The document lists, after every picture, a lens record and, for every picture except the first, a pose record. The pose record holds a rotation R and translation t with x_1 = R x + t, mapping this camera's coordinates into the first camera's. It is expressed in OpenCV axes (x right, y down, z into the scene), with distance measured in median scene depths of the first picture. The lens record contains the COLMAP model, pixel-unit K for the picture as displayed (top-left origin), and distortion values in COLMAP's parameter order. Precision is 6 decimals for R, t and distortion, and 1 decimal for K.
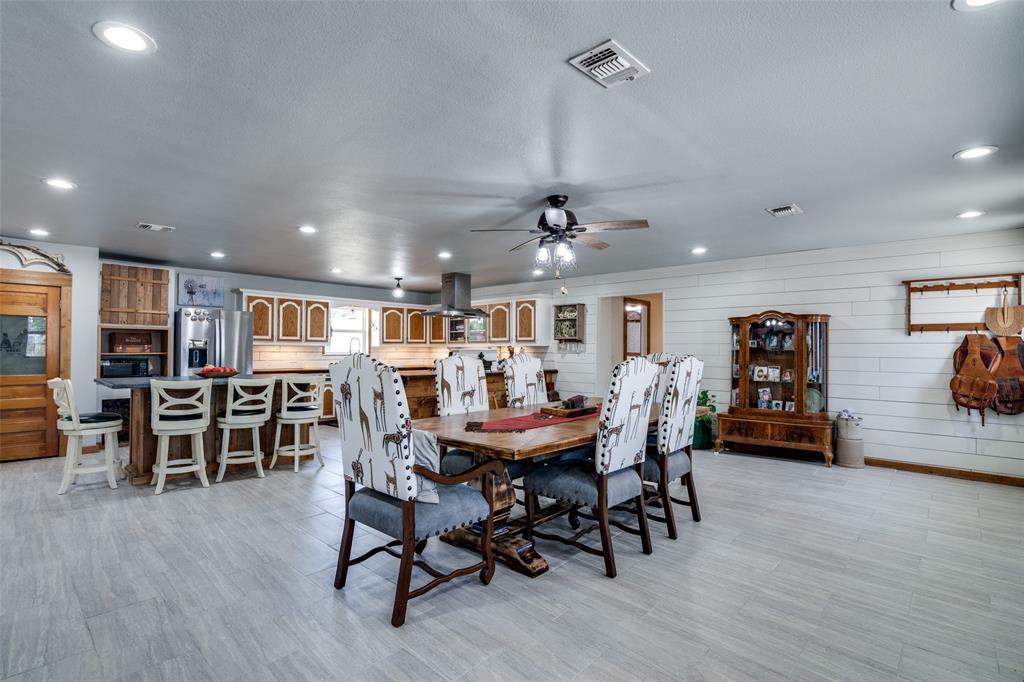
lens RADIAL K [[510.5, 0, 490.8], [0, 510.5, 342.1], [0, 0, 1]] dist [0.041402, -0.000070]
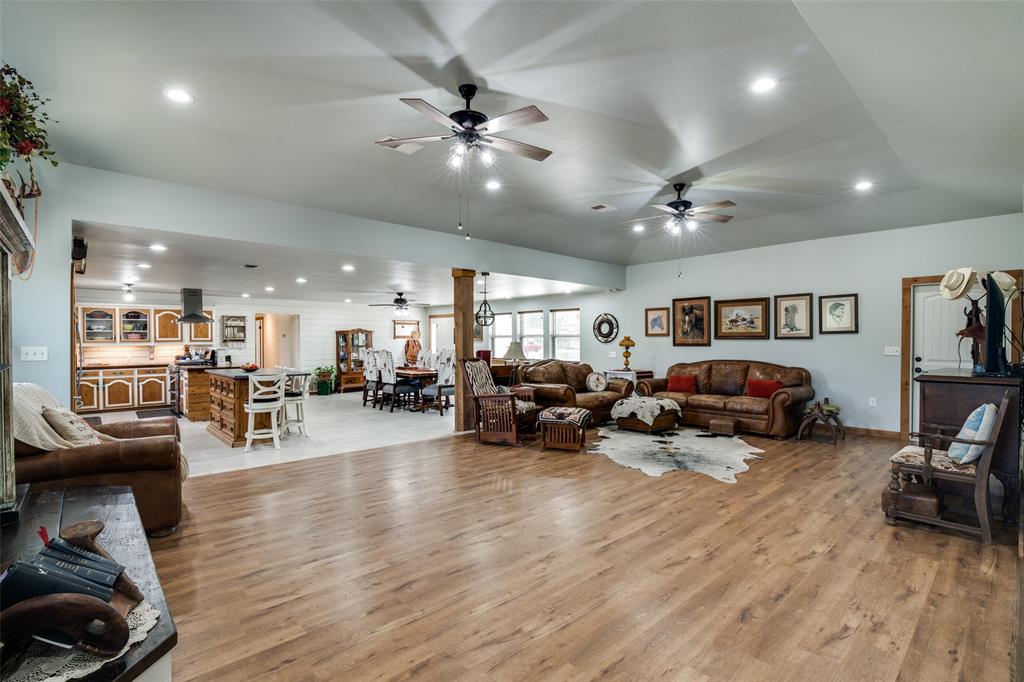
lens RADIAL K [[477.4, 0, 511.1], [0, 477.4, 344.1], [0, 0, 1]] dist [-0.014728, -0.000132]
pose [[0.062560, -0.023241, 0.997771, -1.434679], [-0.022532, 0.999441, 0.024692, -0.054489], [-0.997787, -0.024026, 0.062001, 0.174397]]
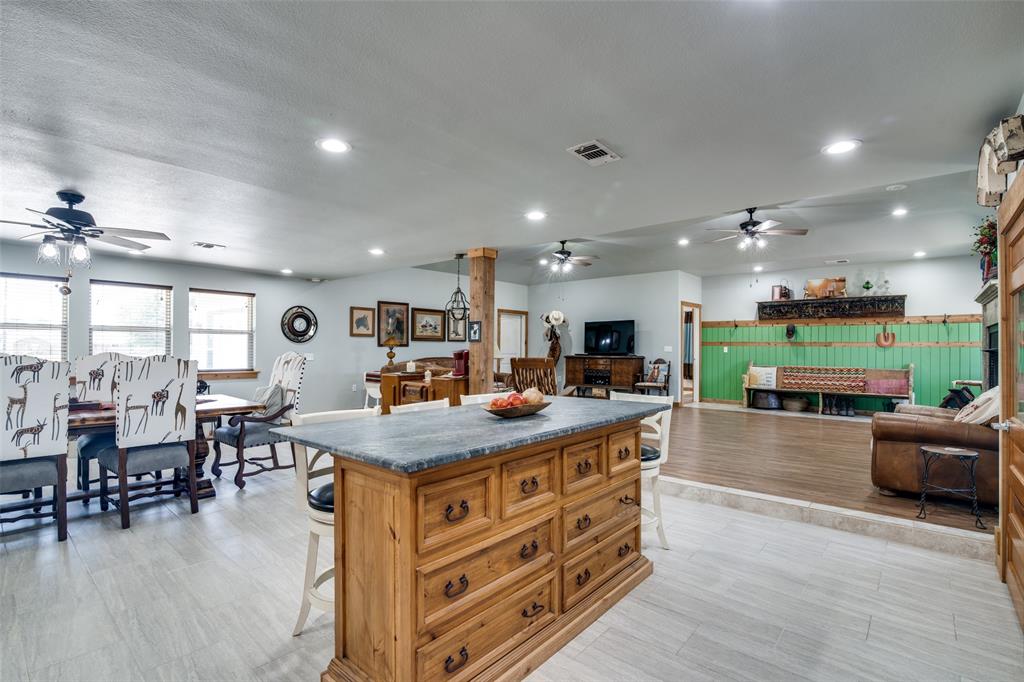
lens RADIAL K [[477.4, 0, 511.1], [0, 477.4, 344.1], [0, 0, 1]] dist [-0.014728, -0.000132]
pose [[-0.998153, -0.022062, -0.056603, -0.400587], [-0.020203, 0.999244, -0.033217, 0.003330], [0.057293, -0.032012, -0.997844, 1.175364]]
